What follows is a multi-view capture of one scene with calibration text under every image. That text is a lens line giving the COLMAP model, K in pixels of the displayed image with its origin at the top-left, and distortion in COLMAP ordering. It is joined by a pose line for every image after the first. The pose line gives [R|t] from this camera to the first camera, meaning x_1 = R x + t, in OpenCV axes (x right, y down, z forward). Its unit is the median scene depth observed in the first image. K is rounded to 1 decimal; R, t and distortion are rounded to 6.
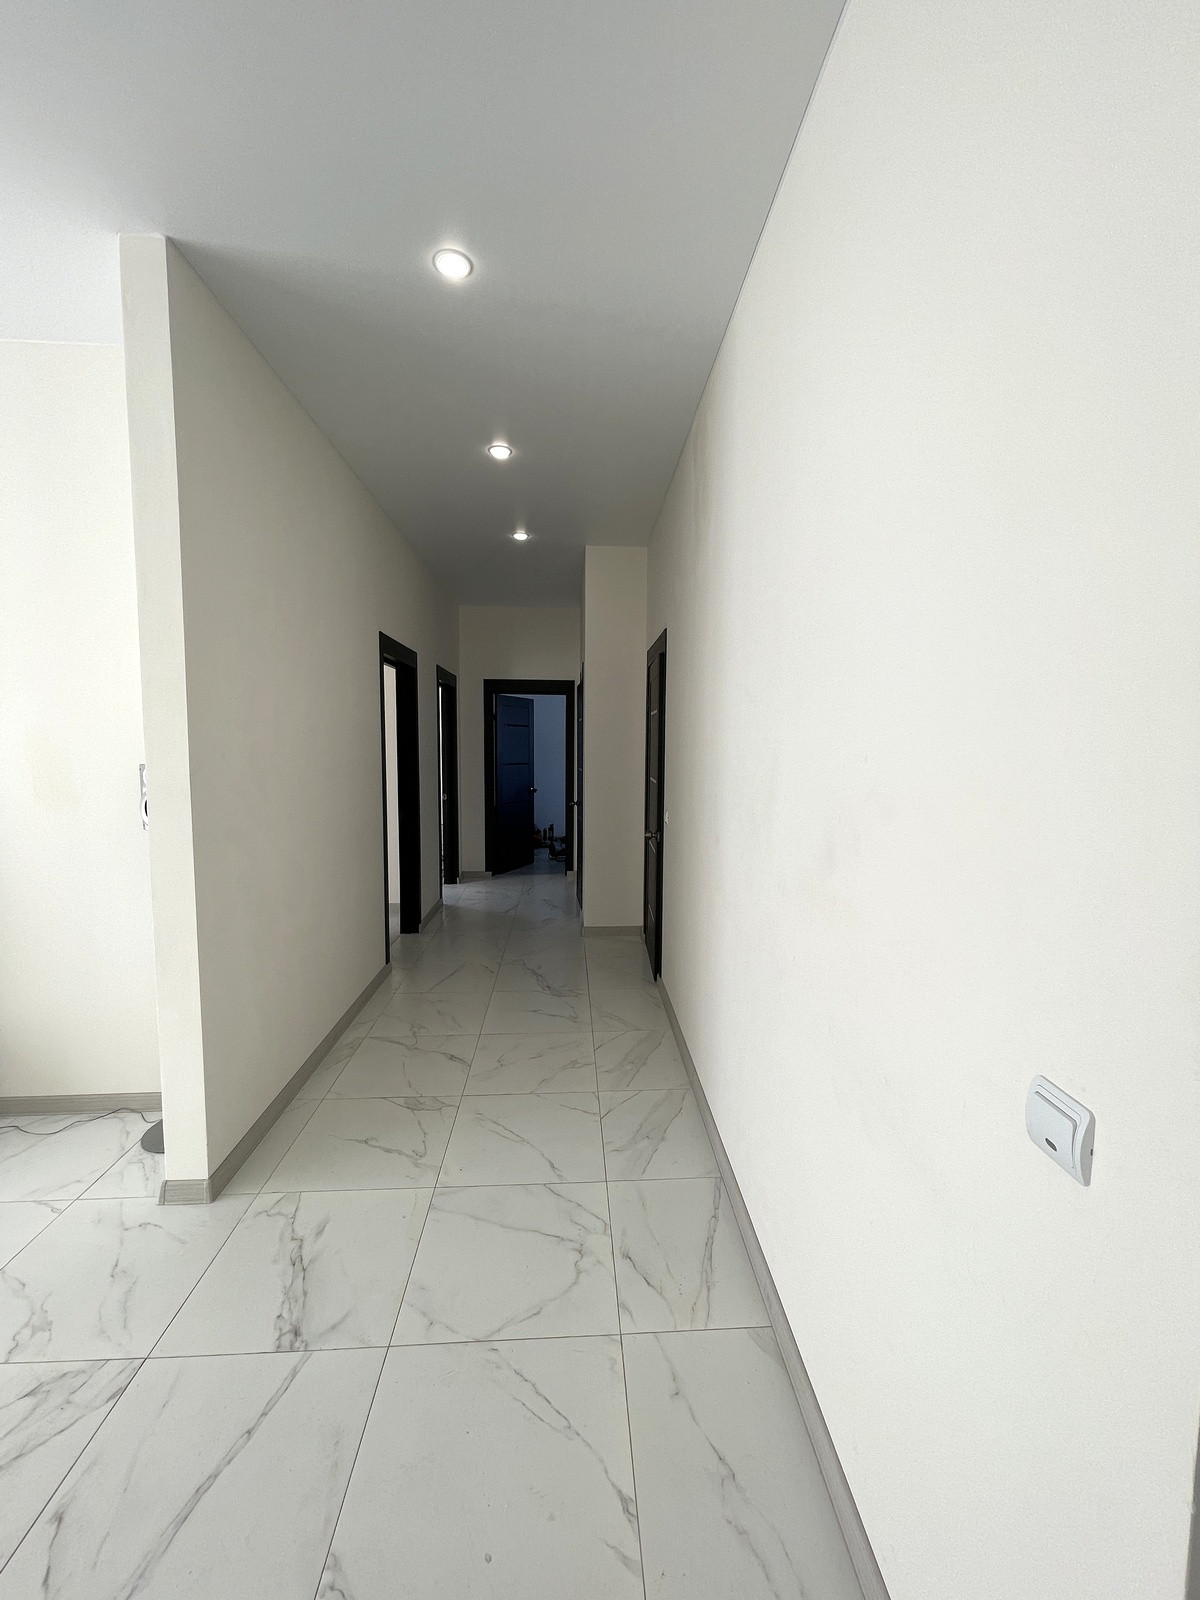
lens RADIAL K [[651.5, 0, 608.2], [0, 651.5, 794.4], [0, 0, 1]] dist [0.000253, 0.000459]
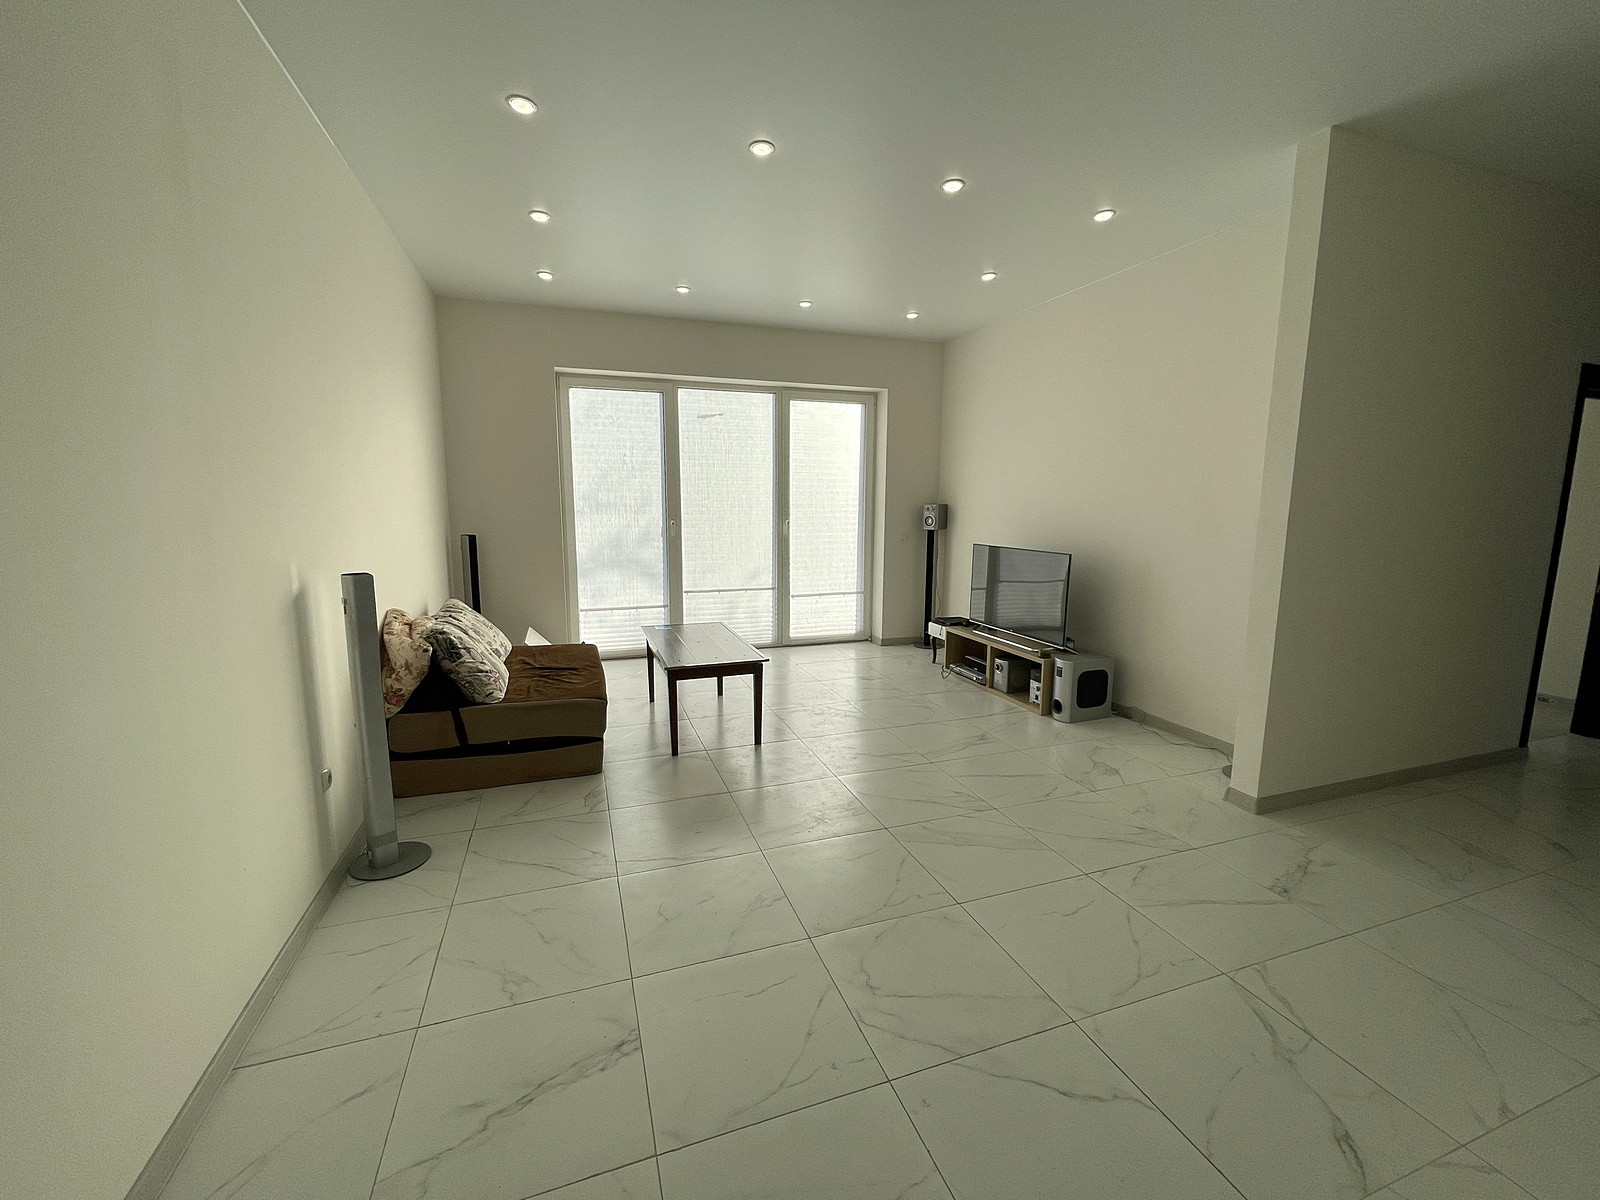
lens RADIAL K [[651.5, 0, 800.0], [0, 651.5, 600.0], [0, 0, 1]] dist [0.000253, 0.000459]
pose [[0.274199, 0.134388, -0.952237, 0.414286], [-0.081008, 0.989896, 0.116376, 0.072497], [0.958255, 0.045229, 0.282315, -0.384387]]
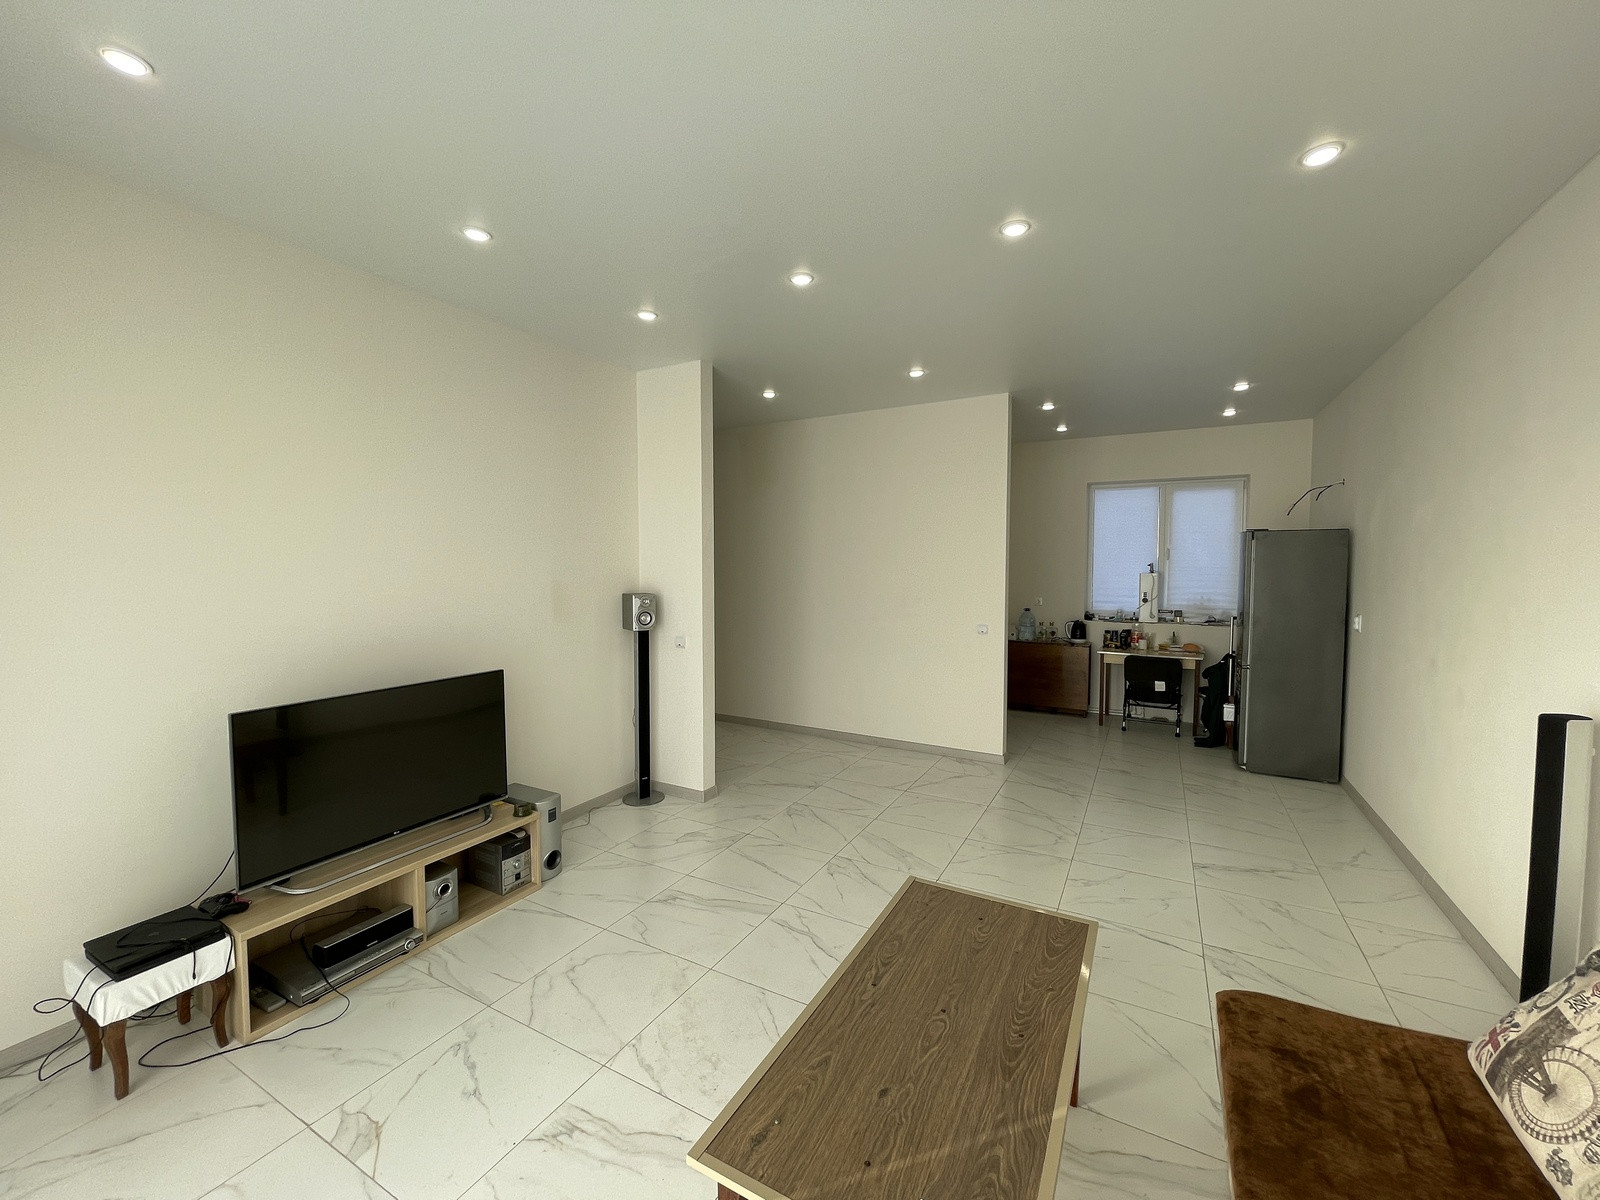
lens RADIAL K [[651.5, 0, 800.0], [0, 651.5, 600.0], [0, 0, 1]] dist [0.000253, 0.000459]
pose [[0.531091, -0.059717, 0.845208, -2.213061], [0.074916, 0.996916, 0.023362, -0.038602], [-0.843996, 0.050912, 0.533927, -0.393623]]
